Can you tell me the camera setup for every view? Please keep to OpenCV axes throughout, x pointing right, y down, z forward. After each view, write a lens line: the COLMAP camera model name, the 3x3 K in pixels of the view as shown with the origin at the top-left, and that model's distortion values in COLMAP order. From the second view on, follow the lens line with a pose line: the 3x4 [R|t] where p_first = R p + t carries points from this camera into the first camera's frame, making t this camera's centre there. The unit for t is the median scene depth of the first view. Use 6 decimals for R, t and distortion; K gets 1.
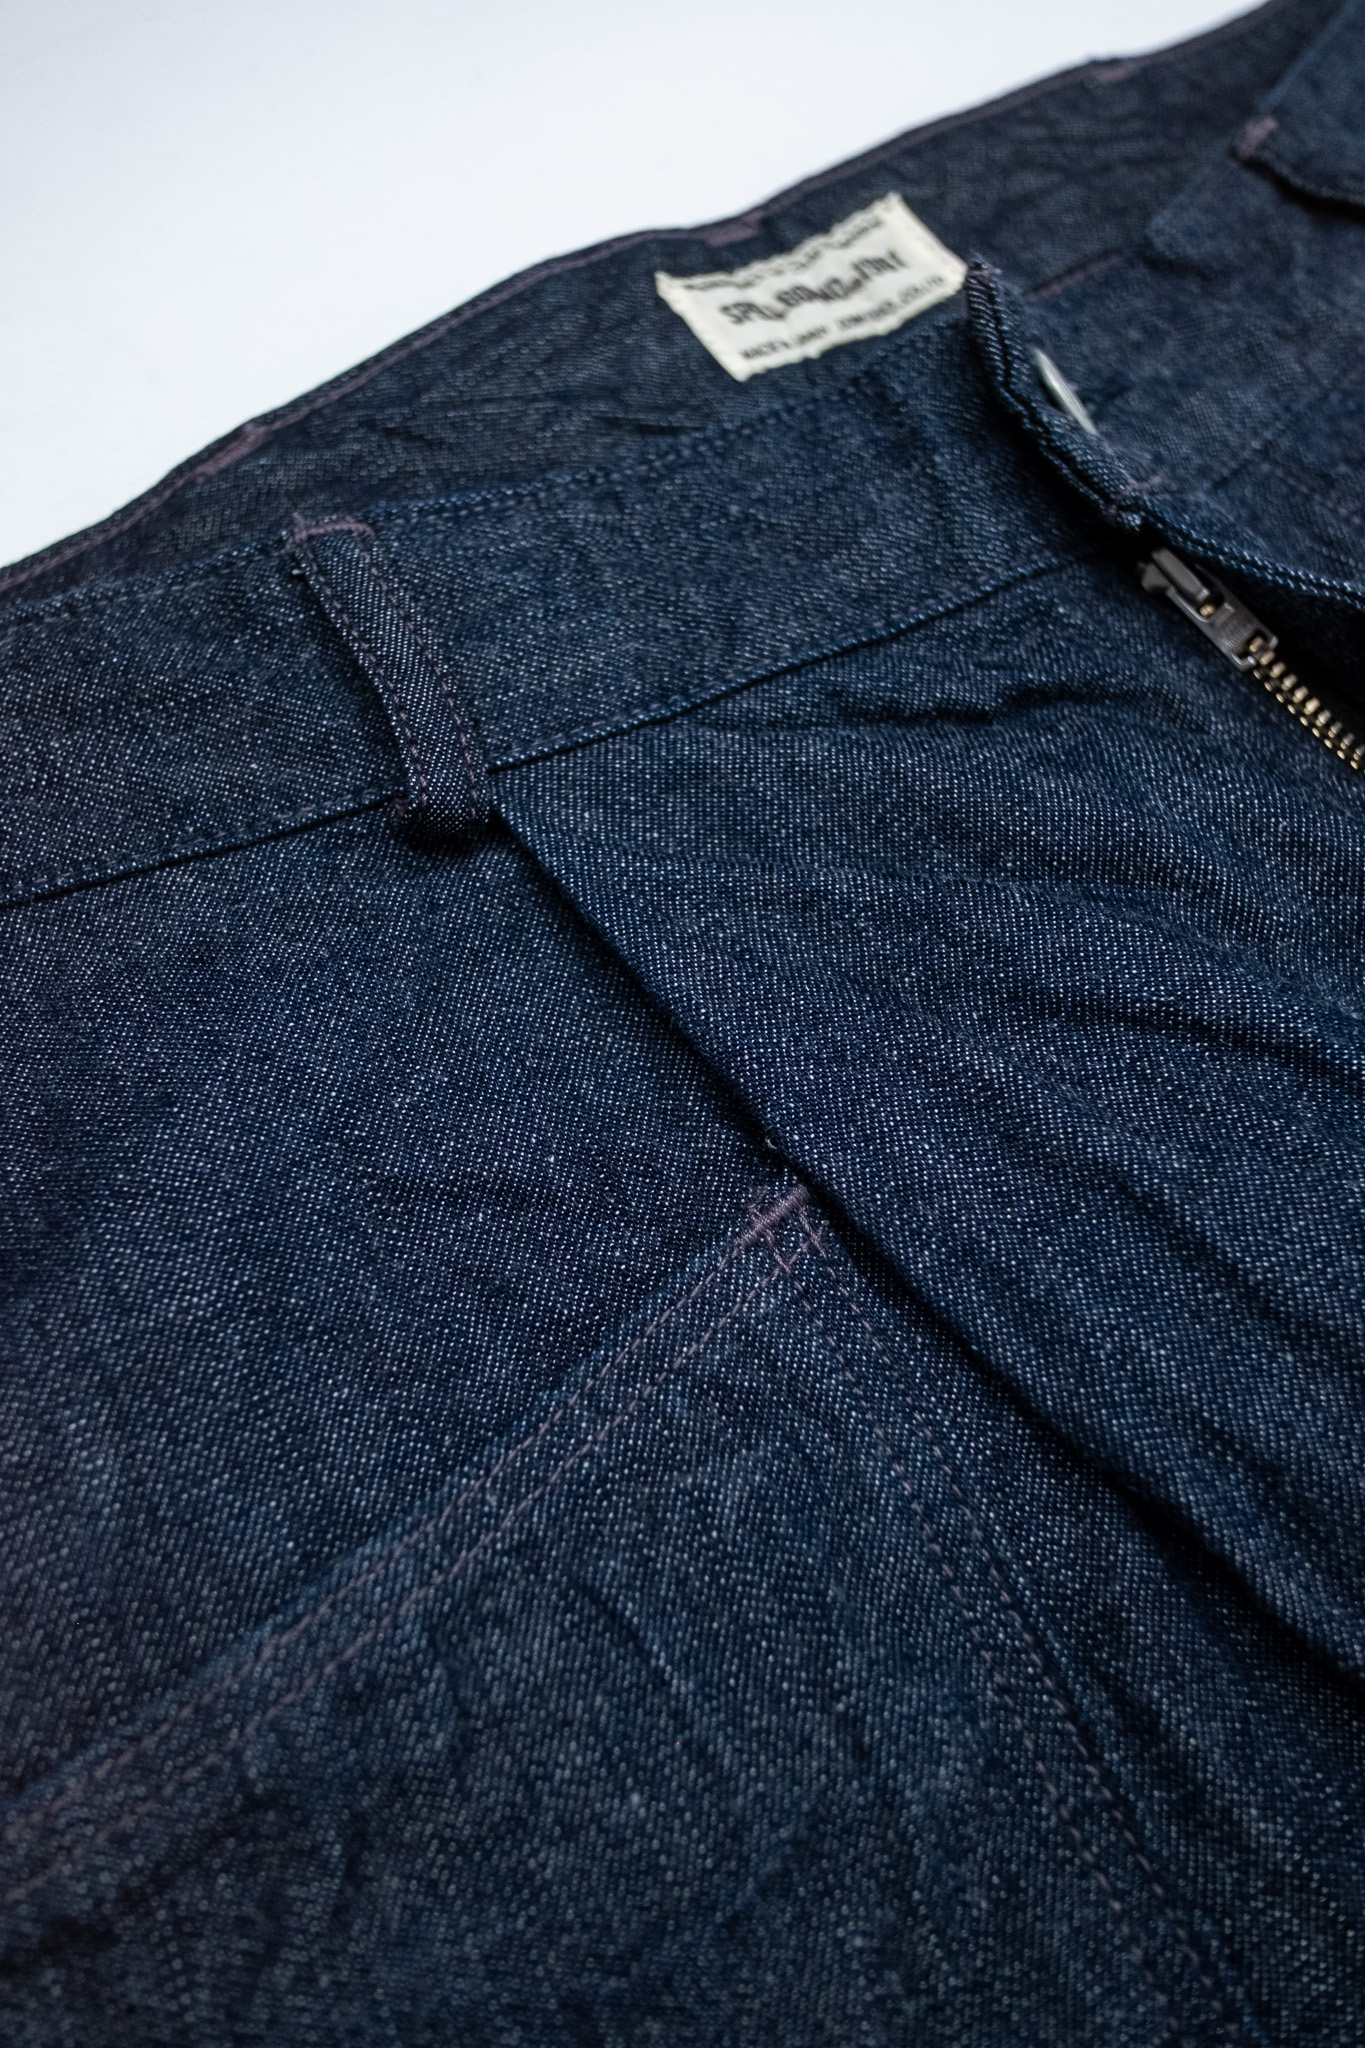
lens RADIAL K [[1731.7, 0, 707.4], [0, 1731.7, 974.8], [0, 0, 1]] dist [0.001188, -0.039513]
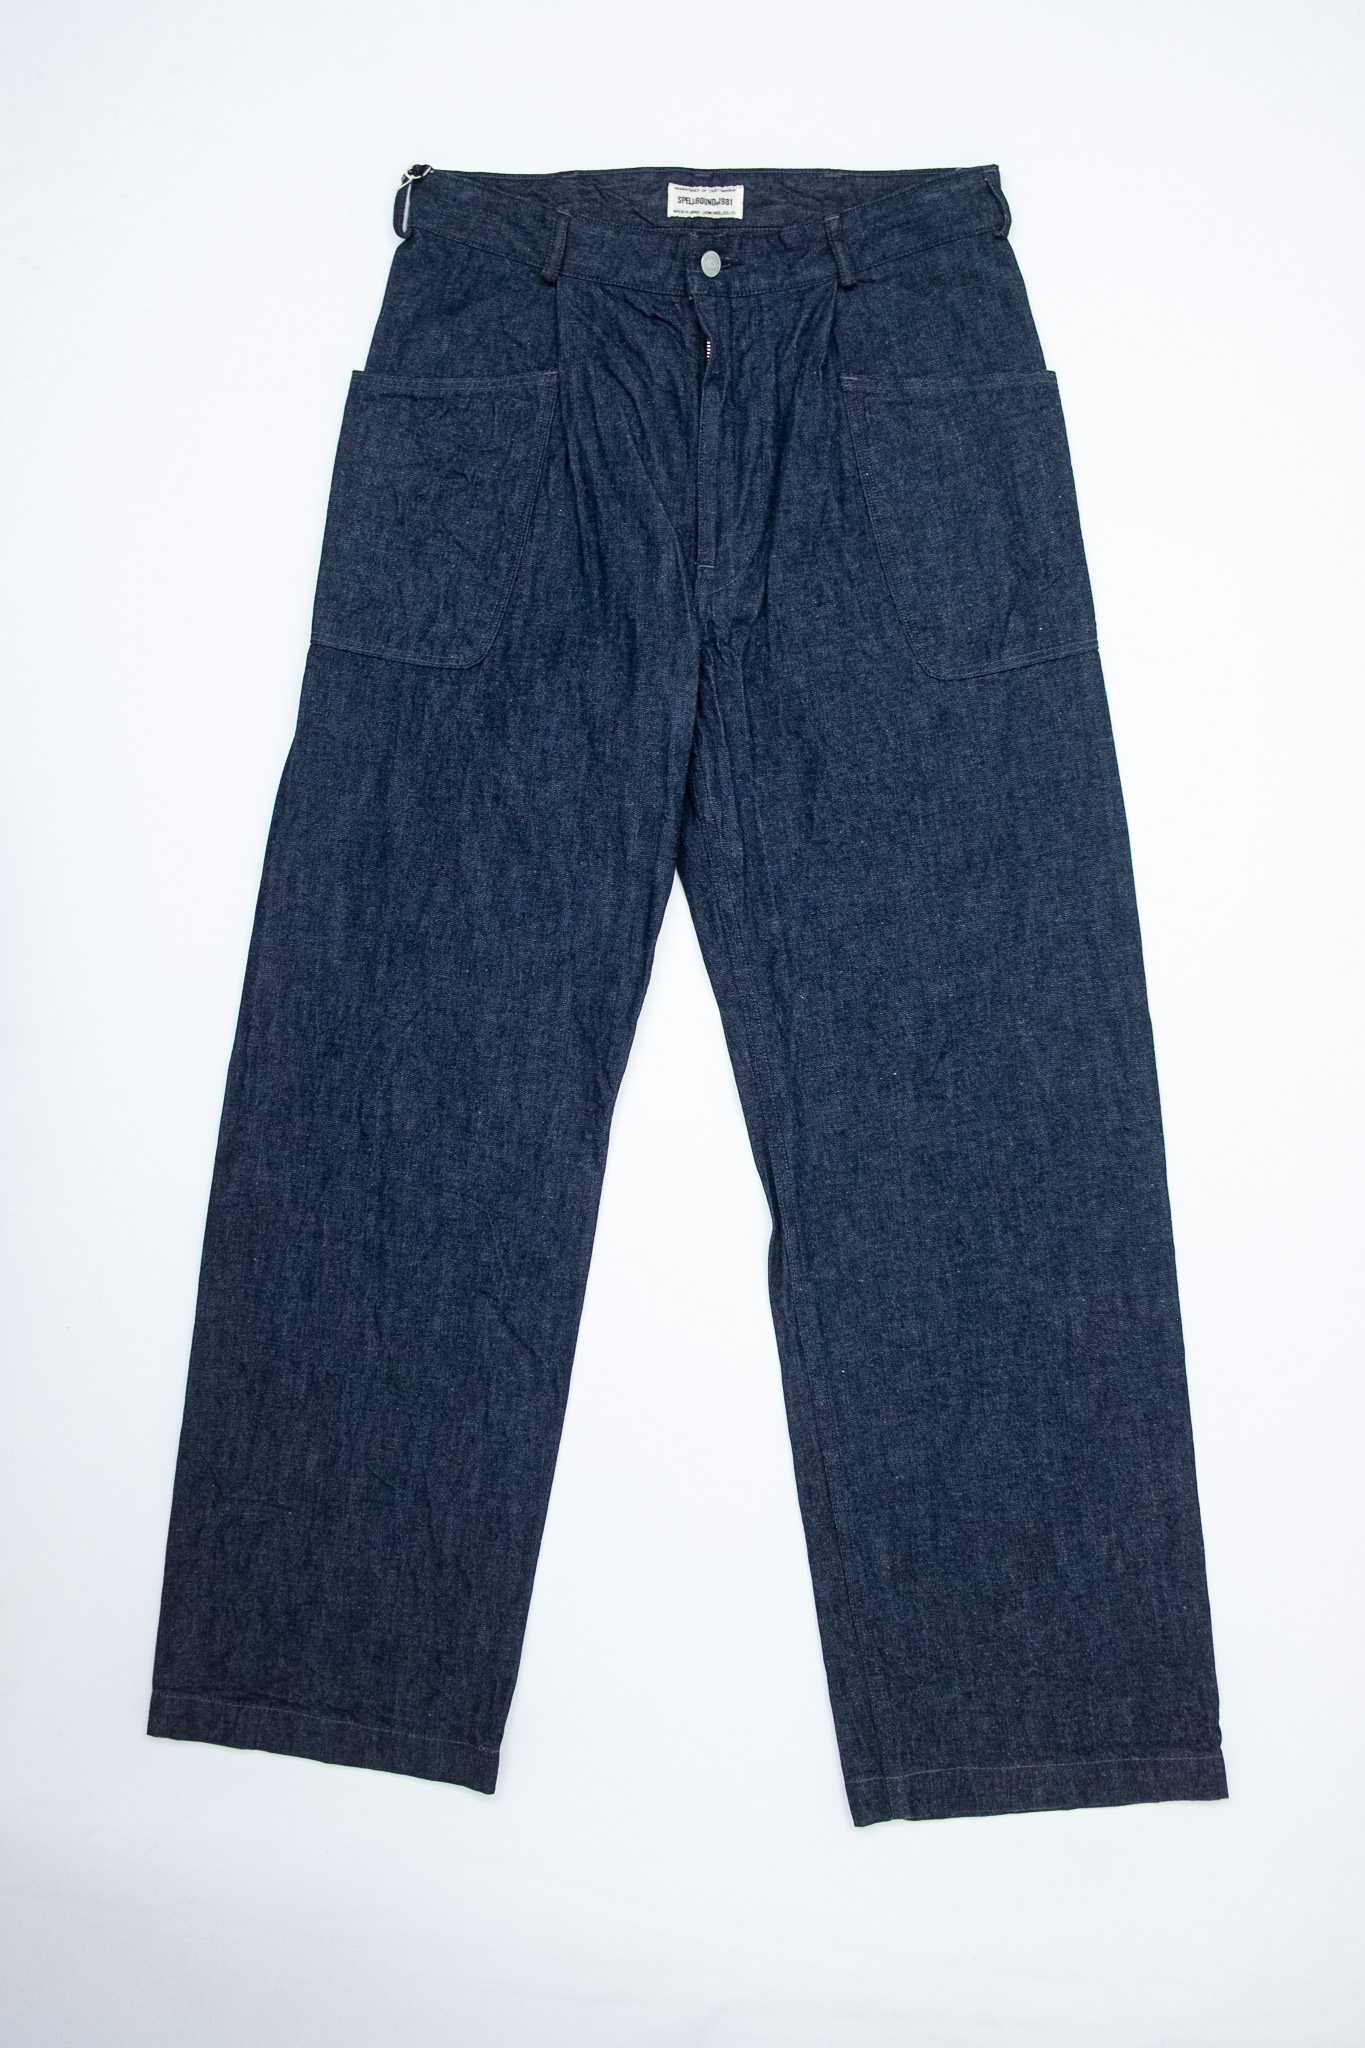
lens RADIAL K [[1731.7, 0, 687.2], [0, 1731.7, 986.7], [0, 0, 1]] dist [0.001188, -0.039513]
pose [[0.763473, 0.630008, -0.142122, 2.671231], [-0.480890, 0.701436, 0.526053, -1.806491], [0.431107, -0.333283, 0.838492, -4.683222]]
